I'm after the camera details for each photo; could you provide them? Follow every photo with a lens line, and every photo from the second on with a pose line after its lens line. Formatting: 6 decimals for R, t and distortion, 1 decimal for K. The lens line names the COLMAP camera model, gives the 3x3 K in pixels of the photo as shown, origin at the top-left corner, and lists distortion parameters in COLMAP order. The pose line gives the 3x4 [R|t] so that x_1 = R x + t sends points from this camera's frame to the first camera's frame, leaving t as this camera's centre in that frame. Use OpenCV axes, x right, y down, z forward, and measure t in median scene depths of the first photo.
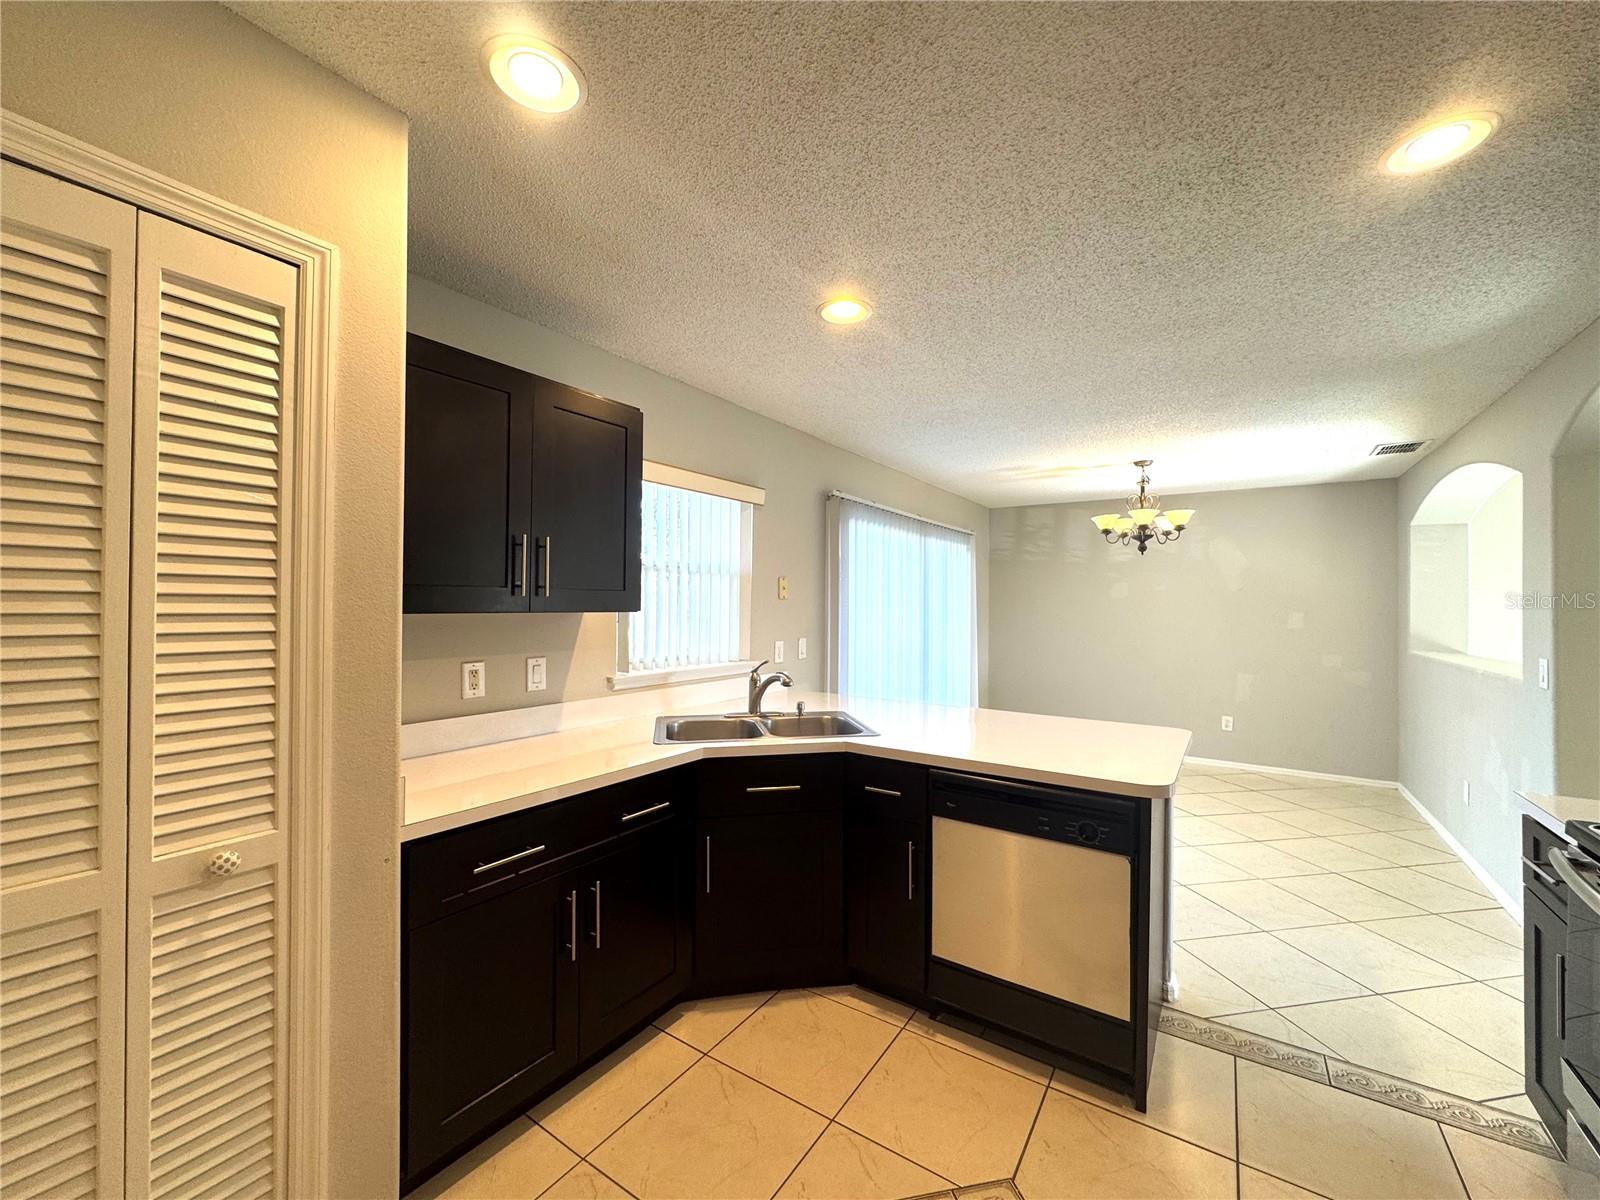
lens RADIAL K [[639.3, 0, 800.1], [0, 639.3, 601.7], [0, 0, 1]] dist [-0.001606, 0.000479]
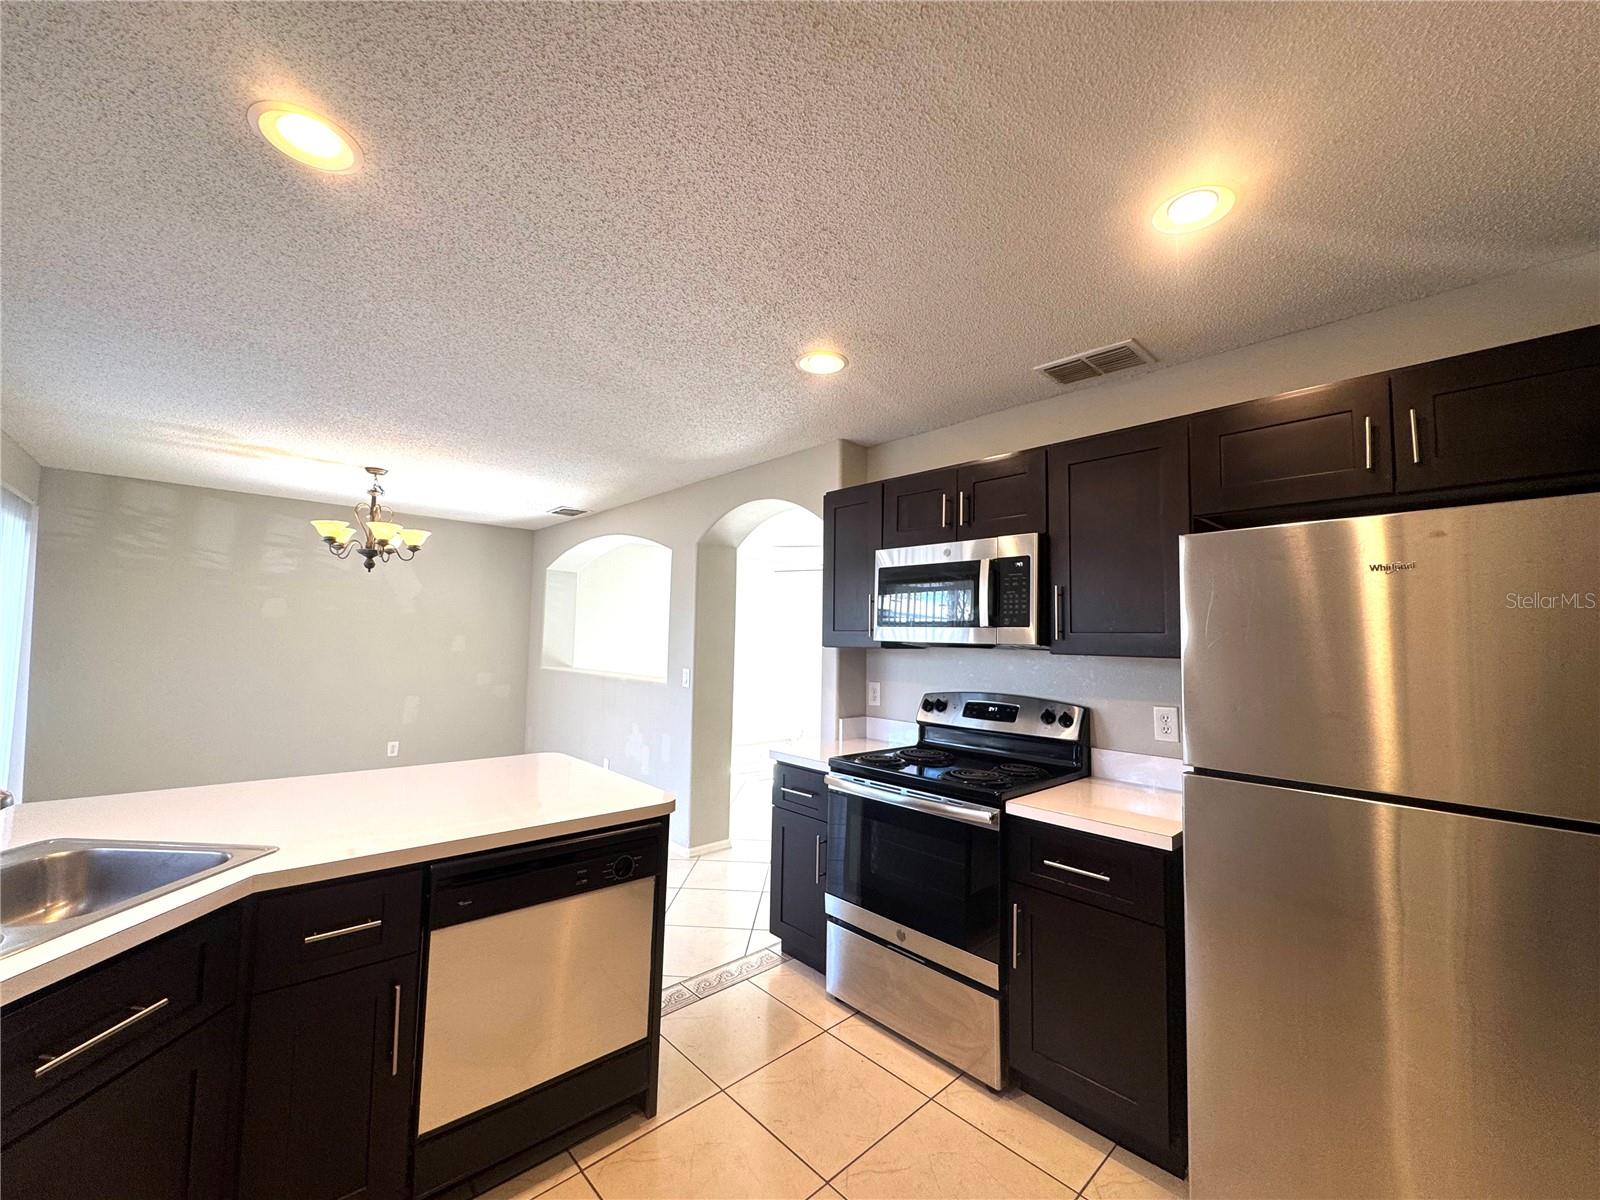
lens RADIAL K [[639.3, 0, 800.8], [0, 639.3, 602.5], [0, 0, 1]] dist [-0.001606, 0.000479]
pose [[0.235102, 0.053889, 0.970476, -0.194320], [-0.025714, 0.998457, -0.049213, -0.002796], [-0.971631, -0.013384, 0.236124, 0.210652]]
